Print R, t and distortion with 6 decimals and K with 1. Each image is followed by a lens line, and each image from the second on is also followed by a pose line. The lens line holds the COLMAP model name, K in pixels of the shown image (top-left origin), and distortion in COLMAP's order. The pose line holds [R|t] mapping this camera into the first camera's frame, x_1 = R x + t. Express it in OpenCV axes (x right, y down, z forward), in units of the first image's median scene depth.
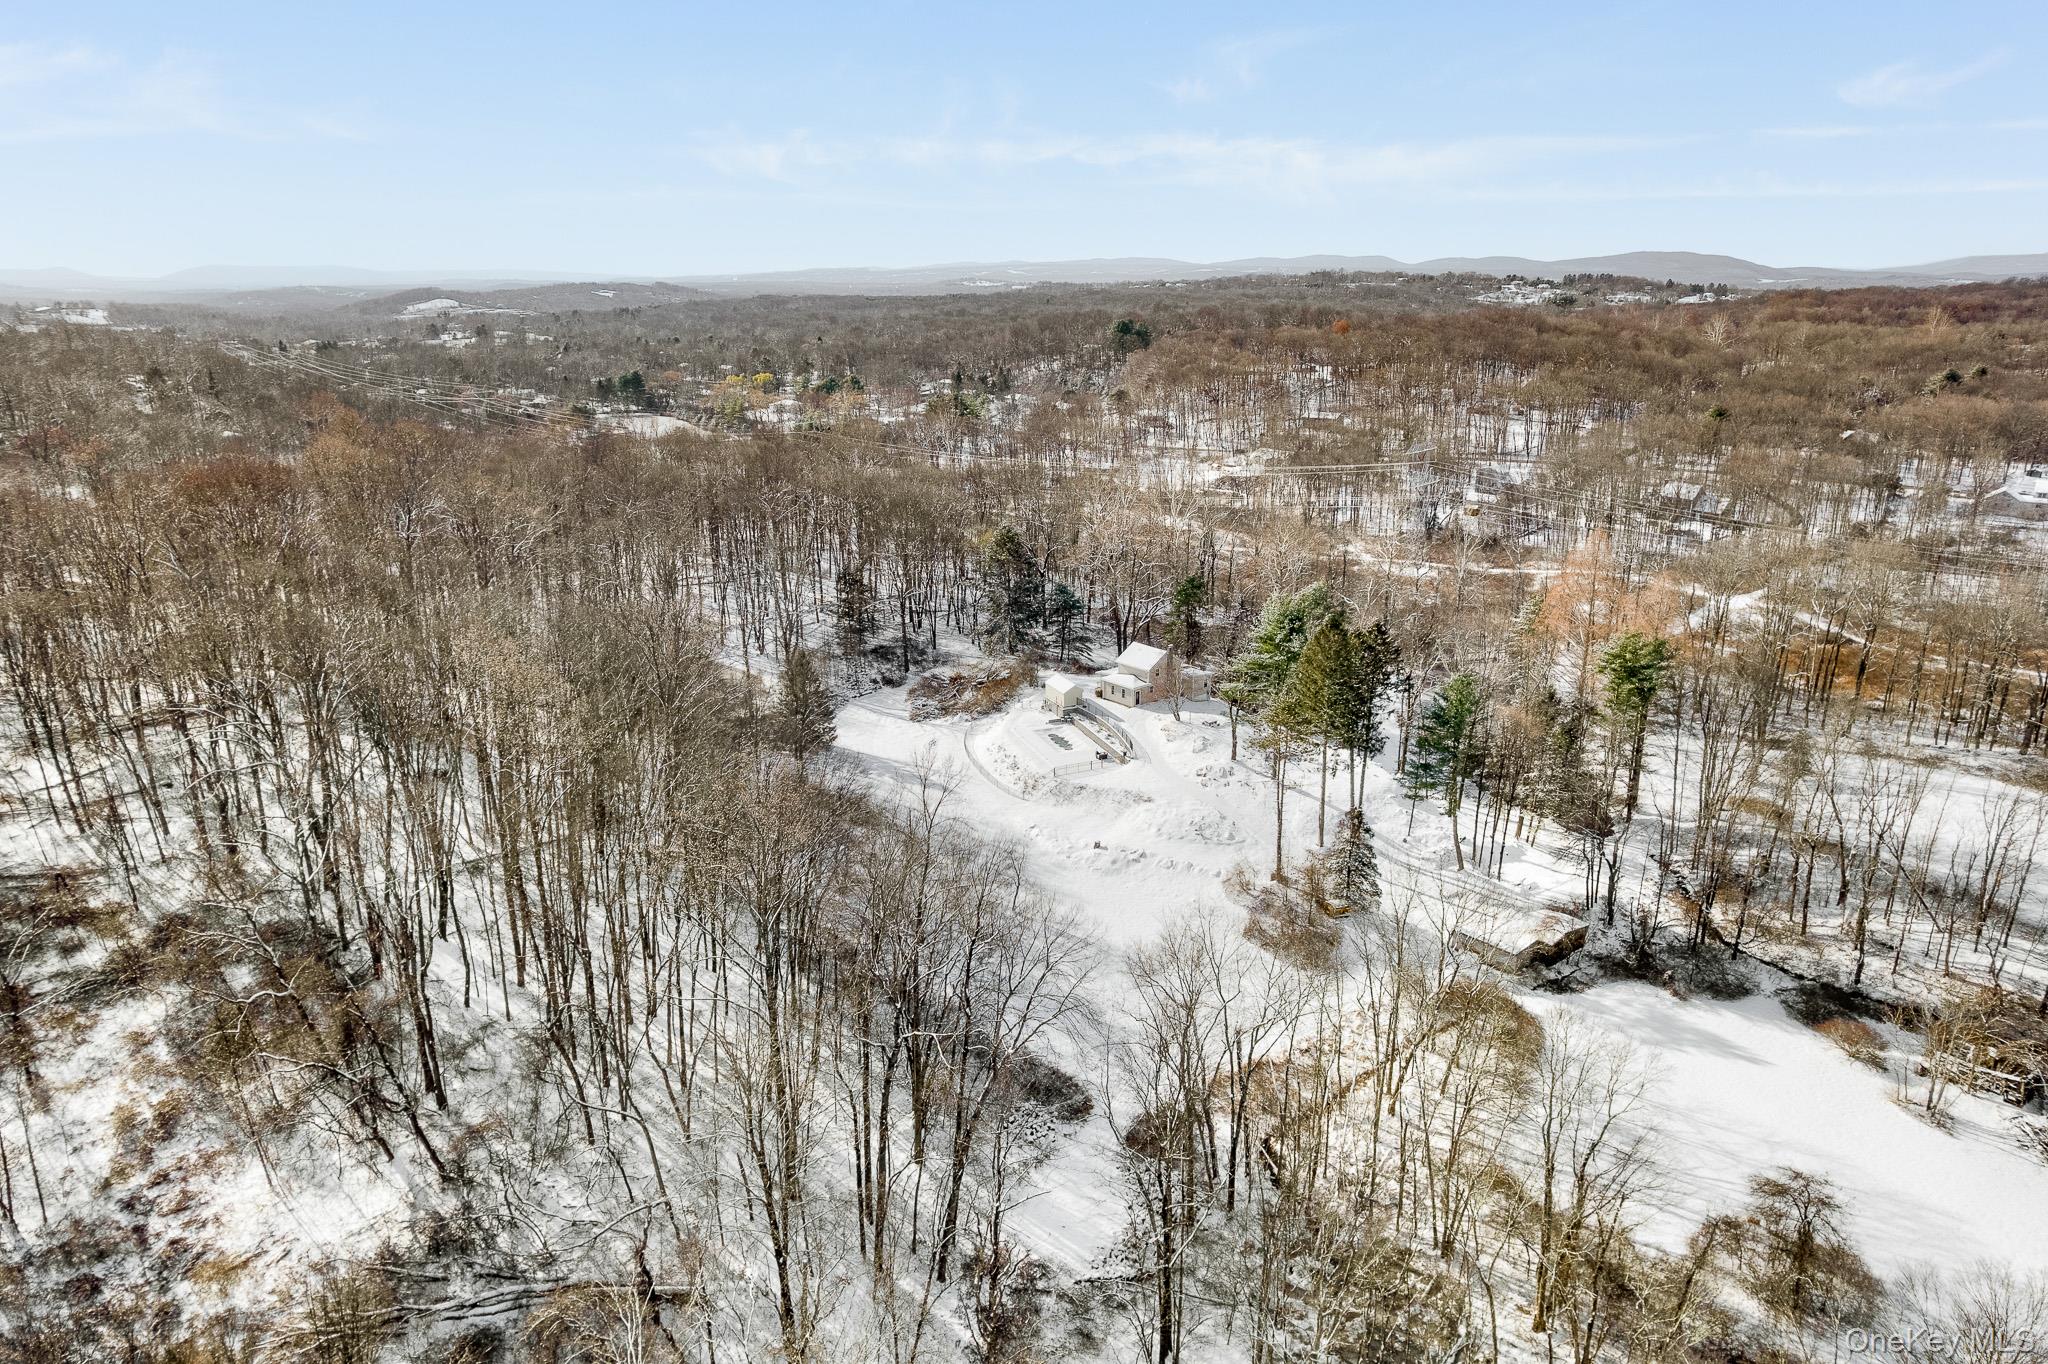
lens RADIAL K [[1309.7, 0, 1035.1], [0, 1309.7, 678.6], [0, 0, 1]] dist [-0.078087, 0.063605]
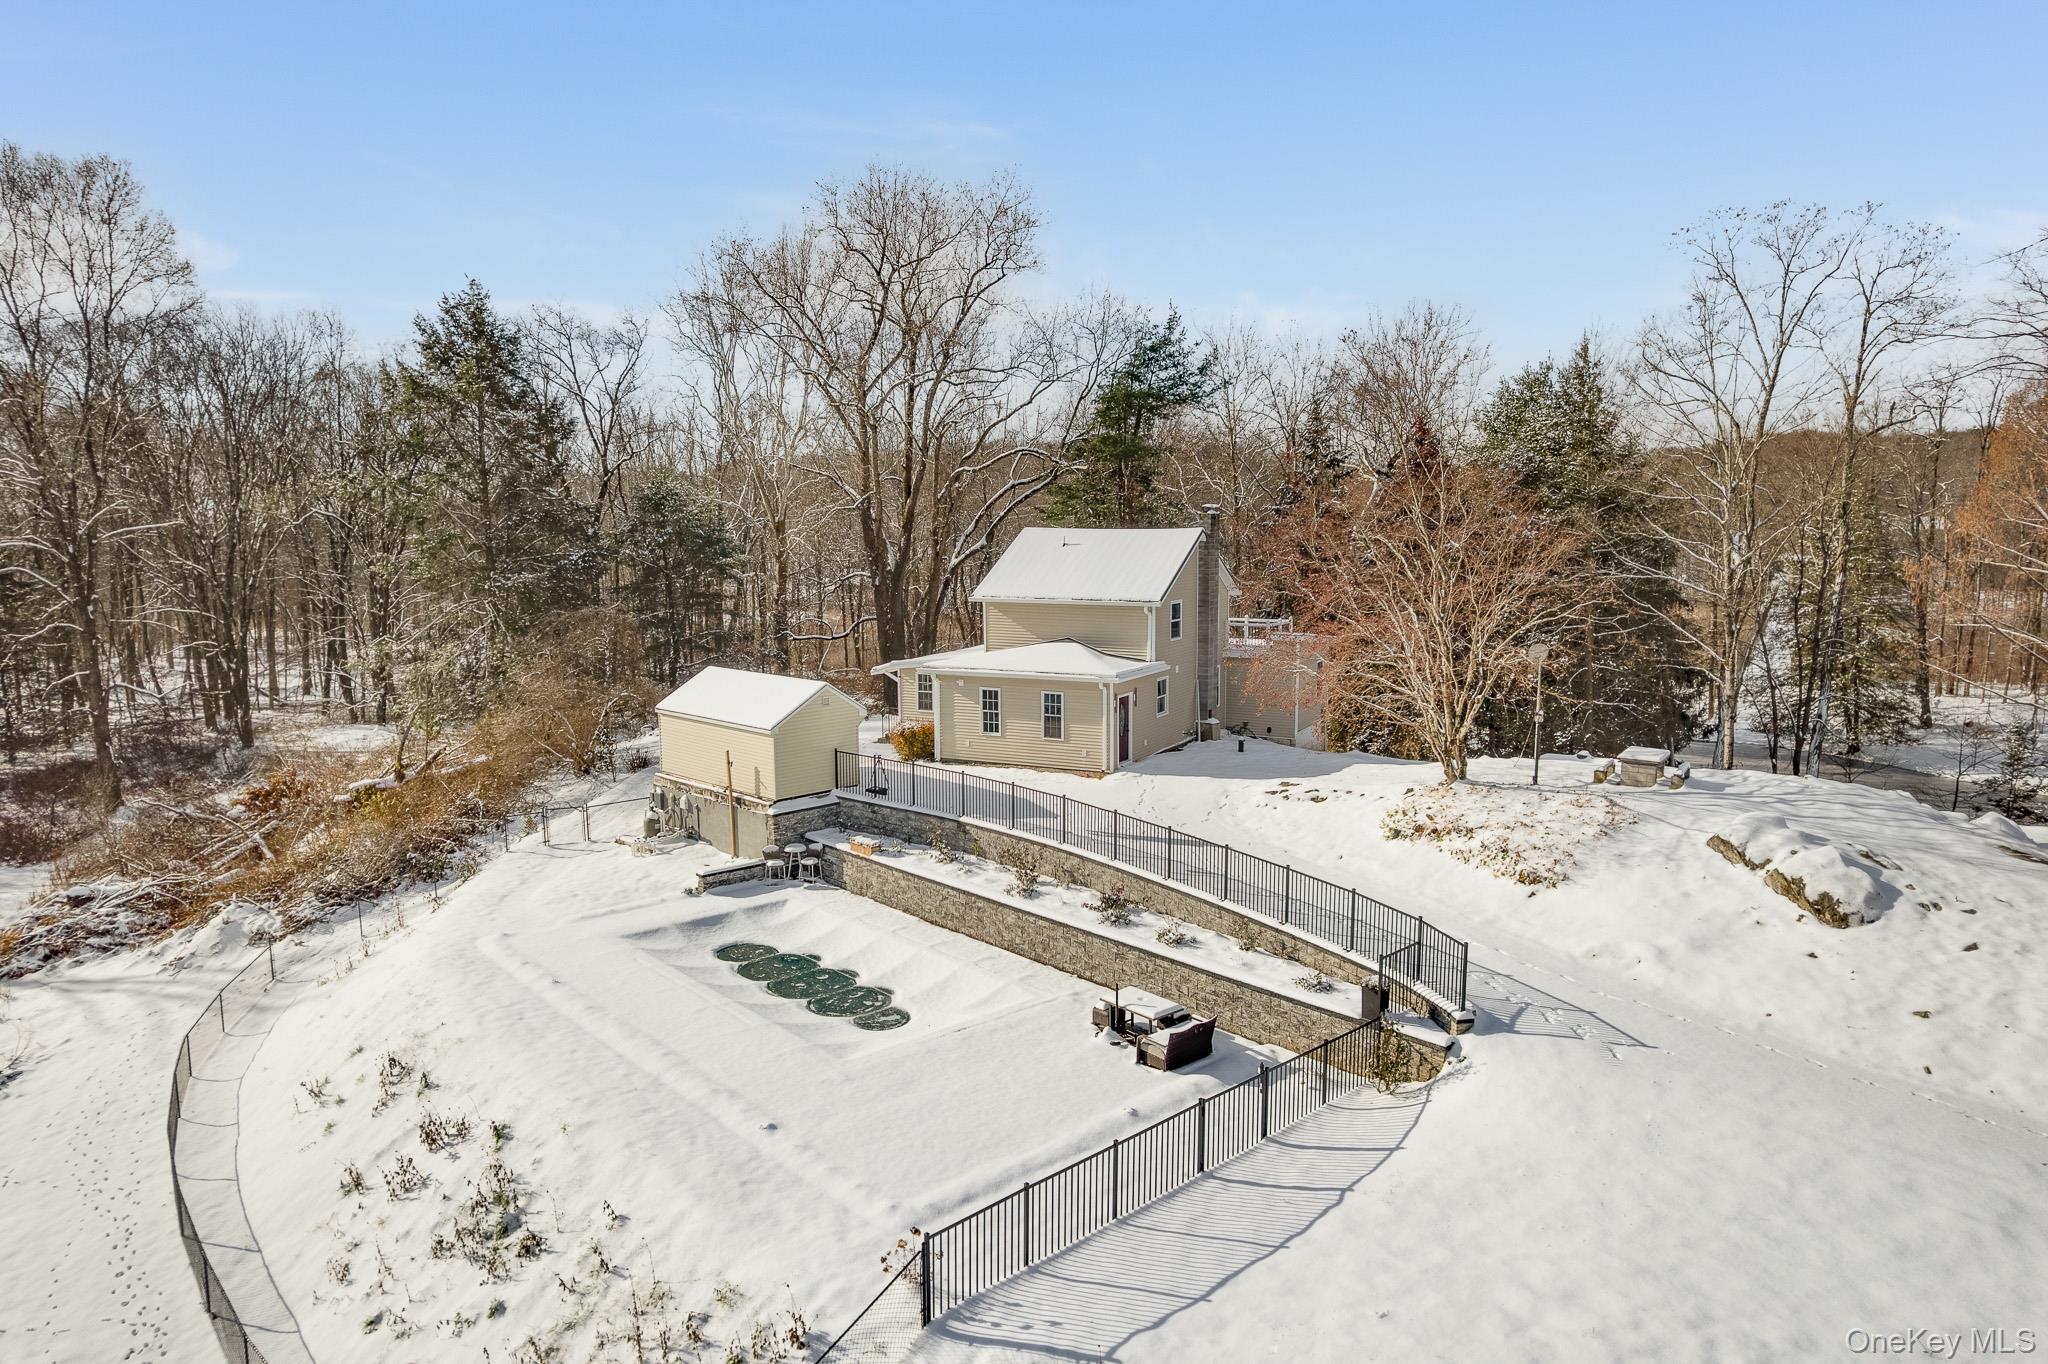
lens RADIAL K [[1309.7, 0, 1035.1], [0, 1309.7, 678.6], [0, 0, 1]] dist [-0.078087, 0.063605]
pose [[0.936830, -0.045467, 0.346817, -0.006829], [0.108332, 0.980479, -0.164091, 0.034869], [-0.332586, 0.191297, 0.923467, 0.710968]]
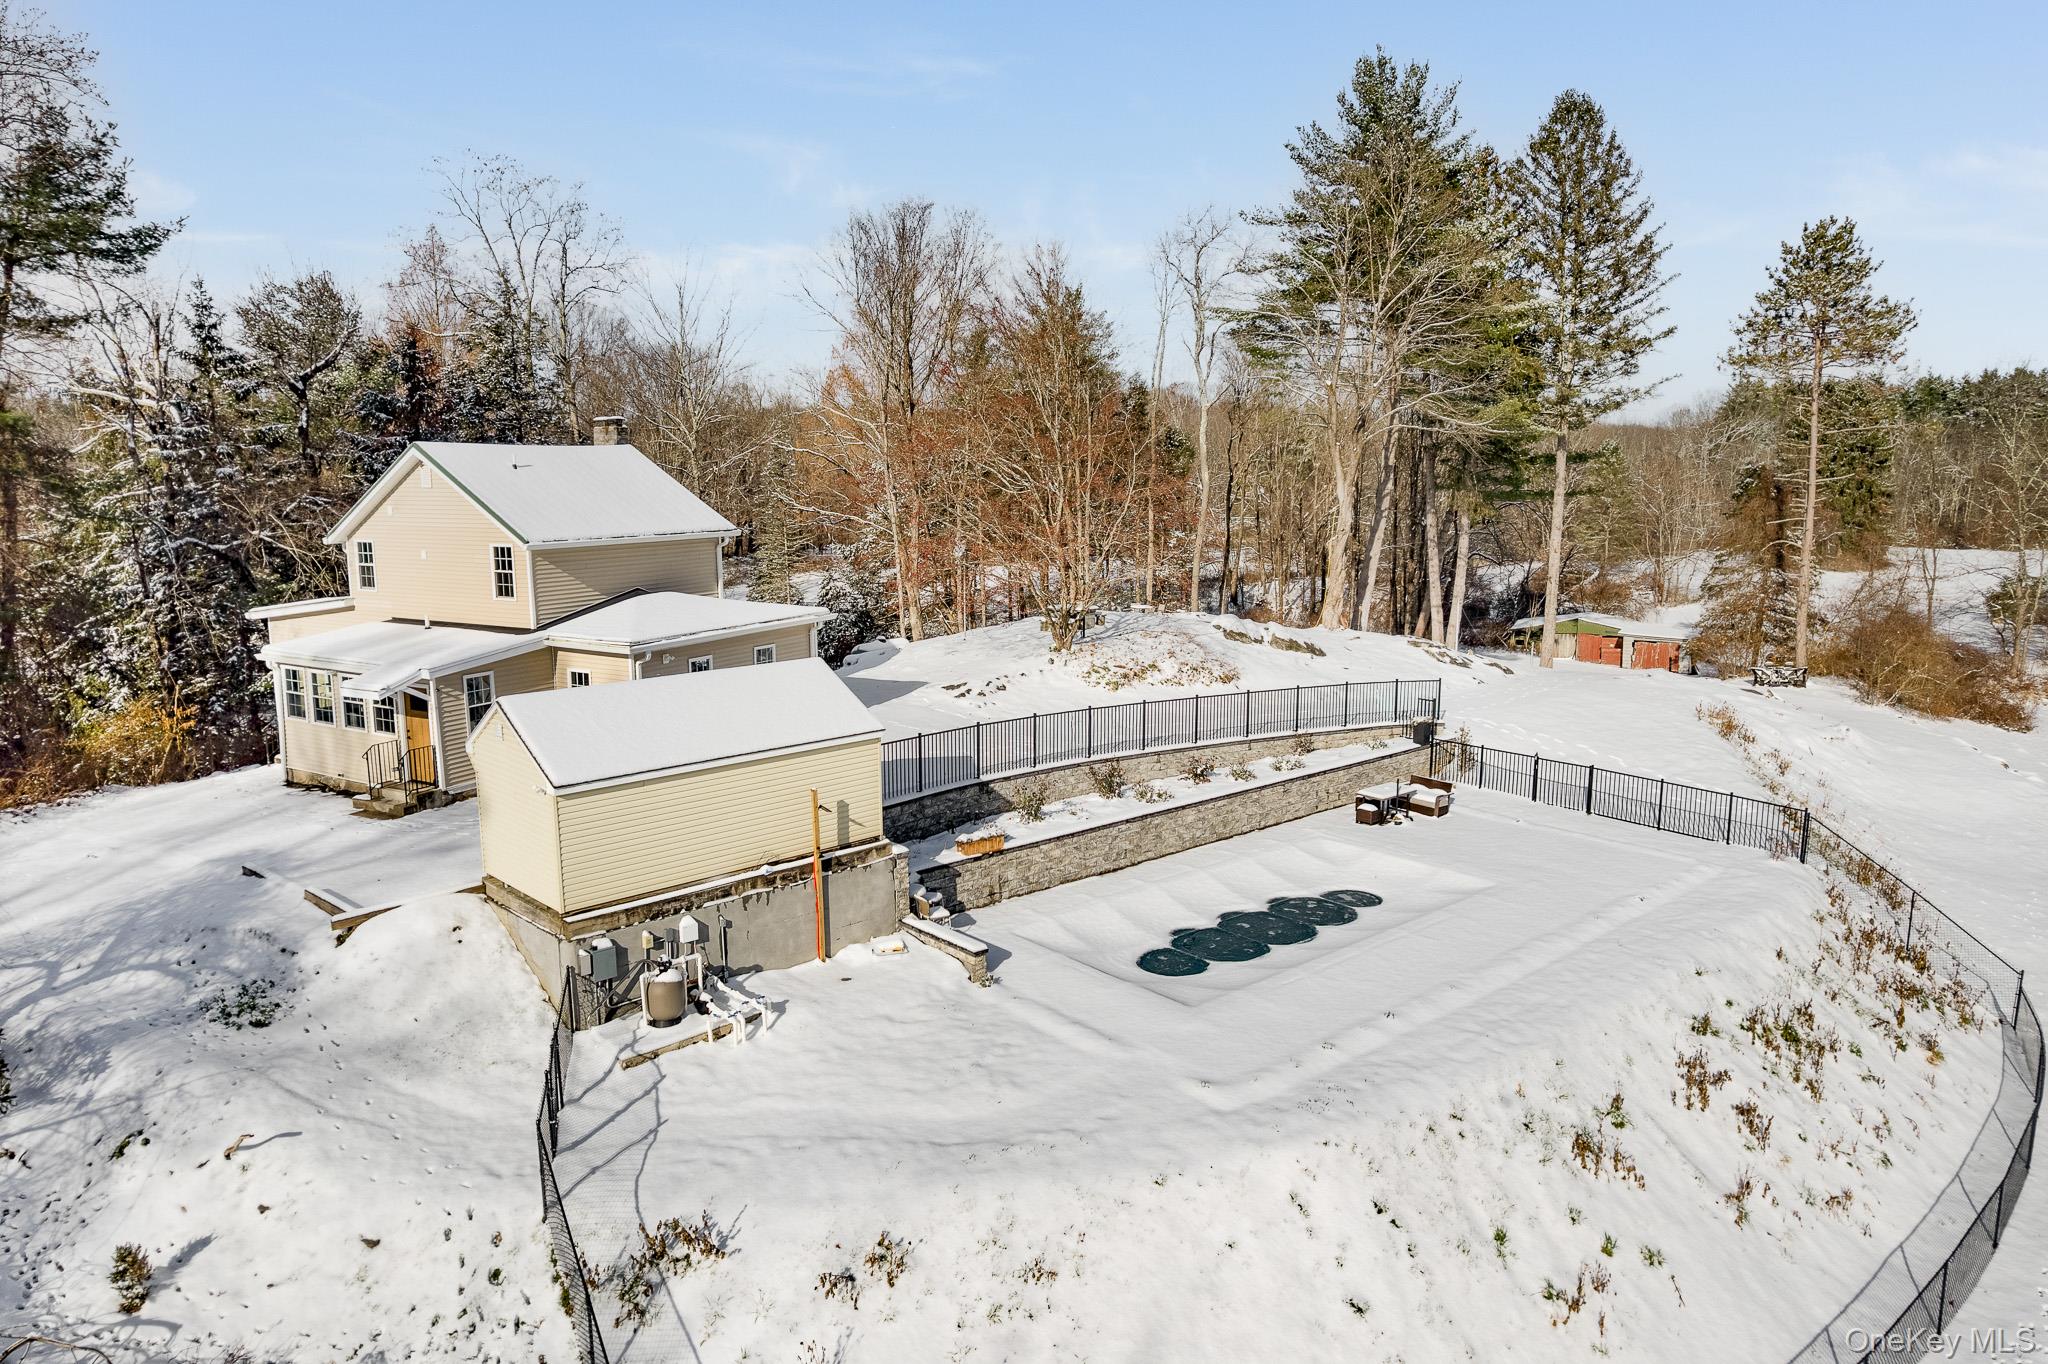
lens RADIAL K [[1309.7, 0, 1035.1], [0, 1309.7, 678.6], [0, 0, 1]] dist [-0.078087, 0.063605]
pose [[-0.329553, -0.145265, 0.932895, -0.086891], [0.289745, 0.924852, 0.246368, -0.016938], [-0.898578, 0.351493, -0.262698, 0.892647]]
